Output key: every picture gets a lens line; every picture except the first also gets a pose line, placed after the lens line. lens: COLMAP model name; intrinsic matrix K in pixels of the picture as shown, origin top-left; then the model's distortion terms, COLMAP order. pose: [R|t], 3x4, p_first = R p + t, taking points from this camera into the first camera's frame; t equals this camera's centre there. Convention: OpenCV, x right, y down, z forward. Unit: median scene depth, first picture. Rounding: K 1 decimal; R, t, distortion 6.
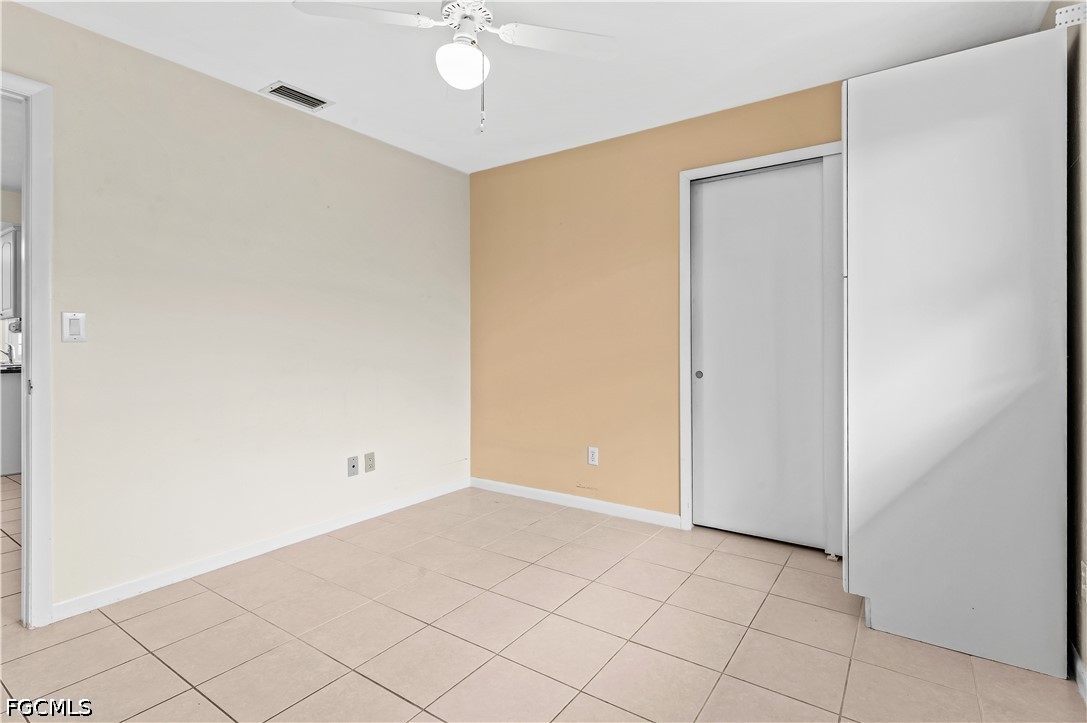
lens RADIAL K [[506.6, 0, 545.1], [0, 506.6, 352.8], [0, 0, 1]] dist [0.005491, 0.000283]
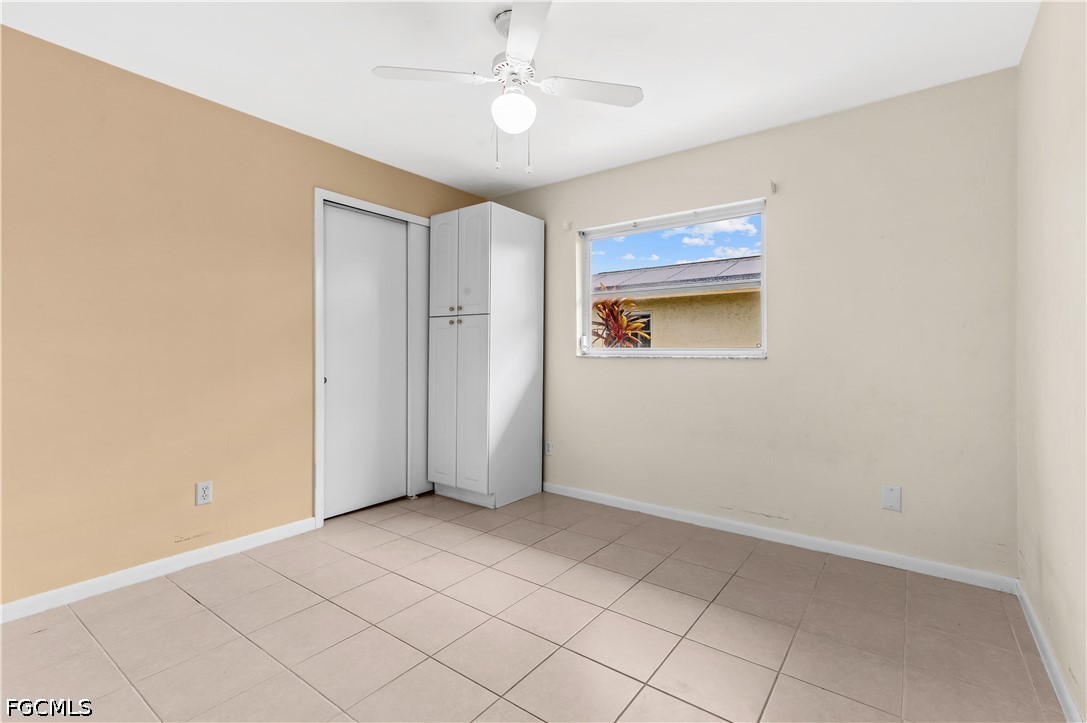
lens RADIAL K [[499.3, 0, 543.8], [0, 499.3, 358.4], [0, 0, 1]] dist [0.004997, 0.000644]
pose [[0.030544, -0.009010, 0.999493, -0.750918], [0.009011, 0.999921, 0.008739, -0.008592], [-0.999493, 0.008740, 0.030623, 0.501319]]
